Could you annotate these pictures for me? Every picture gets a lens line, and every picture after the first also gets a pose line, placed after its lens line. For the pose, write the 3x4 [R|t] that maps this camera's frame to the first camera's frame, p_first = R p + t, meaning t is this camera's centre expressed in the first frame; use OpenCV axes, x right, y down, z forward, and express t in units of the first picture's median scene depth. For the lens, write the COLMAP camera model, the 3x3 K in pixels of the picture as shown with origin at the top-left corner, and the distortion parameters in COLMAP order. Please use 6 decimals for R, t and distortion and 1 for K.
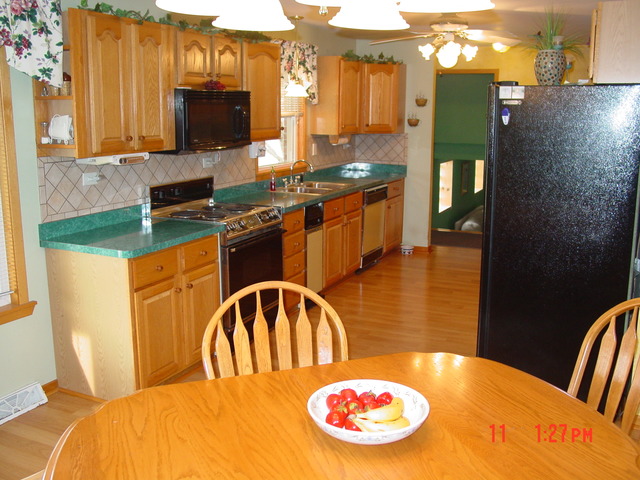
lens RADIAL K [[657.8, 0, 320.0], [0, 657.8, 240.0], [0, 0, 1]] dist [-0.173818, 0.210027]
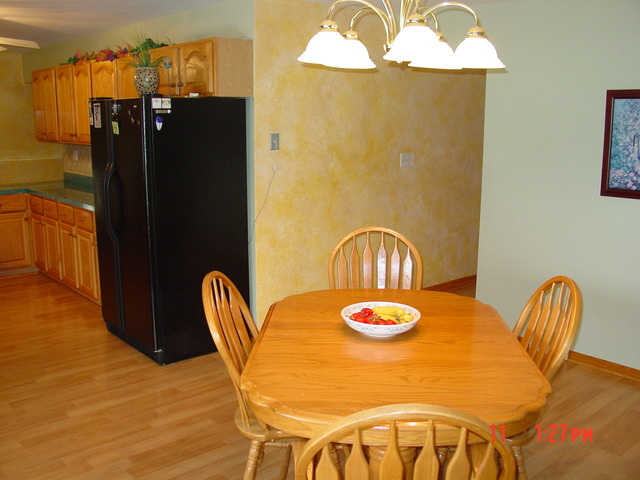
lens RADIAL K [[657.8, 0, 320.0], [0, 657.8, 240.0], [0, 0, 1]] dist [-0.173818, 0.210027]
pose [[0.390008, -0.176082, 0.903819, -0.739216], [0.178646, 0.977366, 0.113322, -0.062930], [-0.903316, 0.117267, 0.412637, 0.260333]]
